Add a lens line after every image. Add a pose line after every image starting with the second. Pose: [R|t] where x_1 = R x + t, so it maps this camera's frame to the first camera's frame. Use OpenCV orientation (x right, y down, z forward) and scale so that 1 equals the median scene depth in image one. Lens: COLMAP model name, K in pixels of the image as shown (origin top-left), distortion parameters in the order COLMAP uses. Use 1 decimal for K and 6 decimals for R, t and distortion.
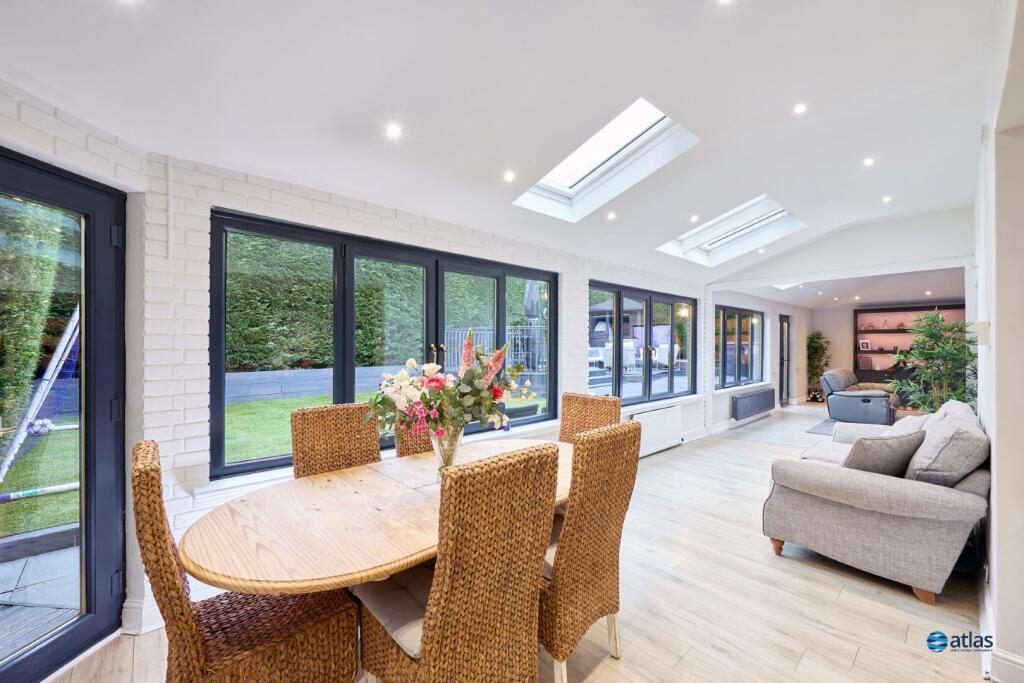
lens RADIAL K [[410.7, 0, 512.0], [0, 410.7, 341.5], [0, 0, 1]] dist [0.000262, -0.000008]
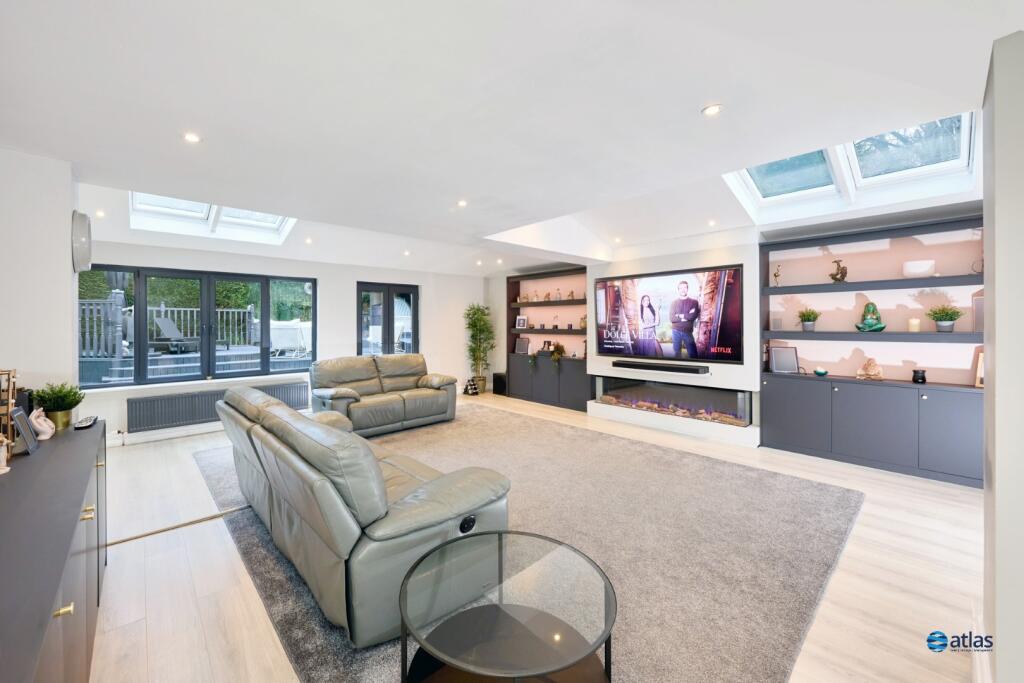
lens RADIAL K [[397.9, 0, 509.9], [0, 397.9, 326.5], [0, 0, 1]] dist [0.000469, 0.000038]
pose [[0.999984, -0.003912, 0.003983, 0.837338], [0.003902, 0.999989, 0.002627, 0.015732], [-0.003994, -0.002612, 0.999989, 0.244332]]
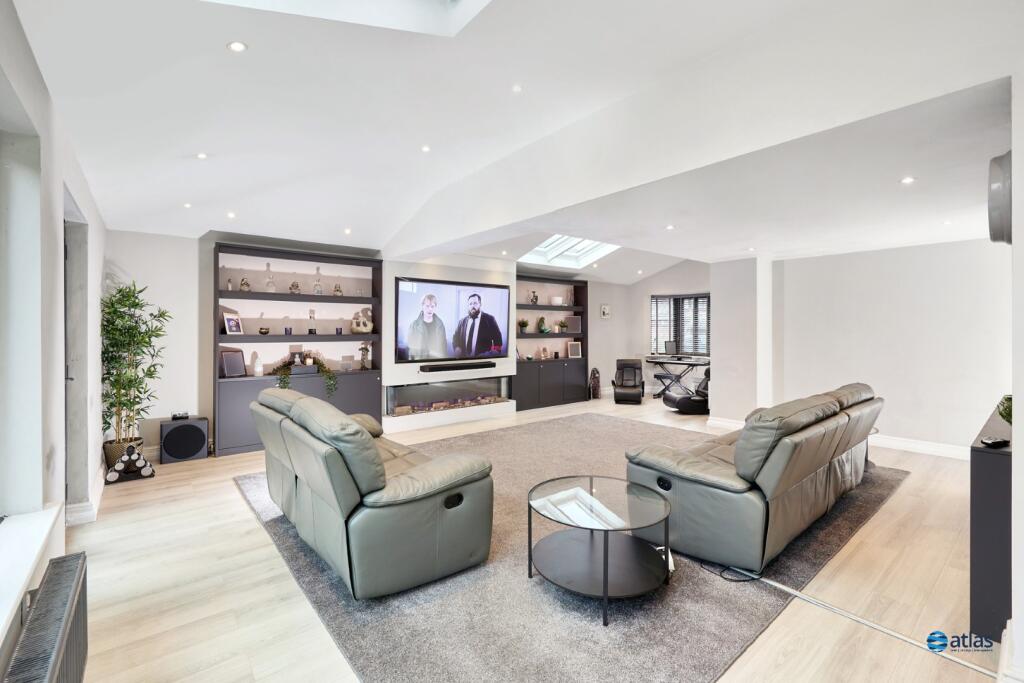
lens RADIAL K [[441.6, 0, 512.0], [0, 441.6, 341.5], [0, 0, 1]] dist [0.000285, -0.000044]
pose [[0.051470, -0.033125, 0.998125, 0.384294], [-0.003110, 0.999440, 0.033329, 0.011918], [-0.998670, -0.004820, 0.051338, 0.667246]]
